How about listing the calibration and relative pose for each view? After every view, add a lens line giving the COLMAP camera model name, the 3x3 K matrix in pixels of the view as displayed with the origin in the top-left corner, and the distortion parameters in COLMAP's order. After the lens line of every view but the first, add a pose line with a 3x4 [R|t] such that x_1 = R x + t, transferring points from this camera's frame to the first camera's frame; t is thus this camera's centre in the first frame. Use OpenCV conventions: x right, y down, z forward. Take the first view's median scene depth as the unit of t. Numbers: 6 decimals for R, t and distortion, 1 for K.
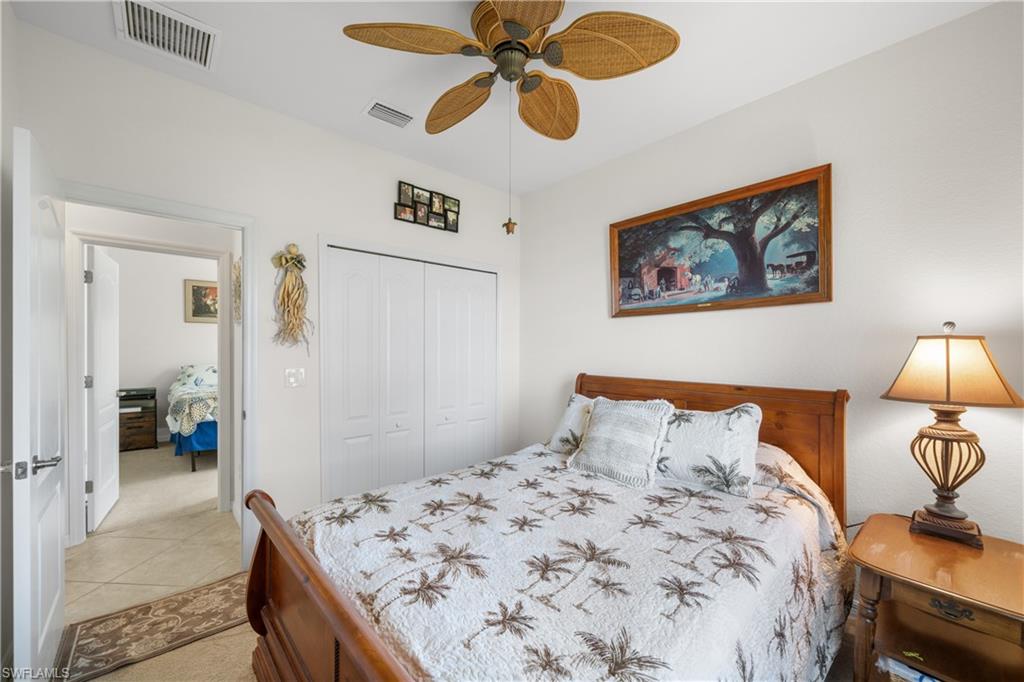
lens RADIAL K [[389.8, 0, 504.4], [0, 389.8, 347.2], [0, 0, 1]] dist [-0.000117, -0.000179]
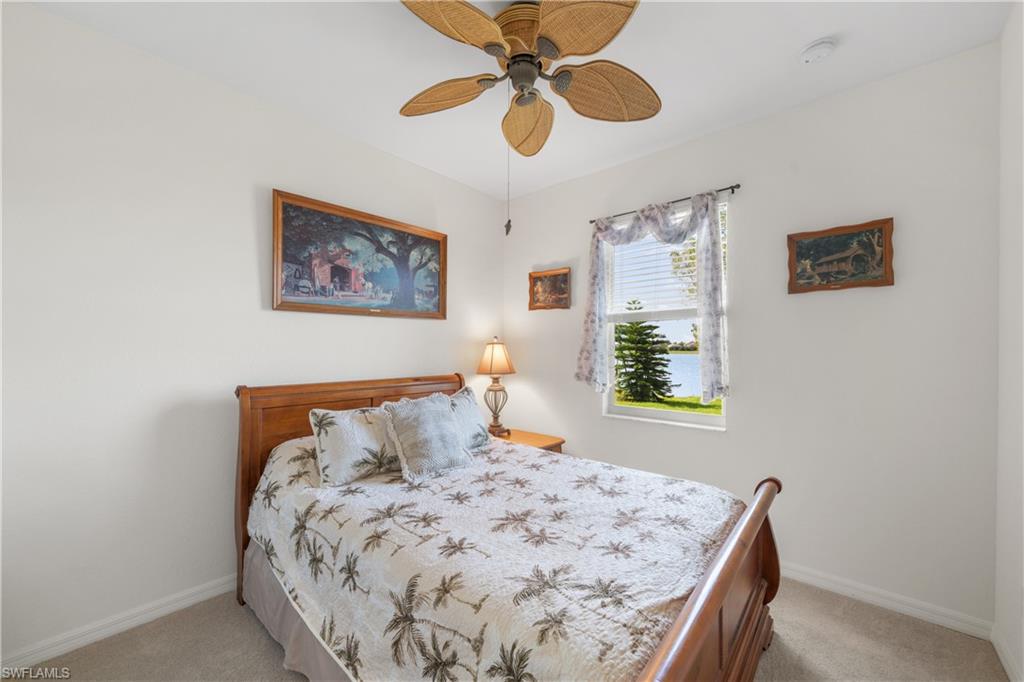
lens RADIAL K [[389.8, 0, 504.4], [0, 389.8, 347.2], [0, 0, 1]] dist [-0.000117, -0.000179]
pose [[-0.101885, -0.003814, 0.994789, -0.722477], [-0.005534, 0.999979, 0.003267, -0.008699], [-0.994781, -0.005172, -0.101904, 0.827552]]
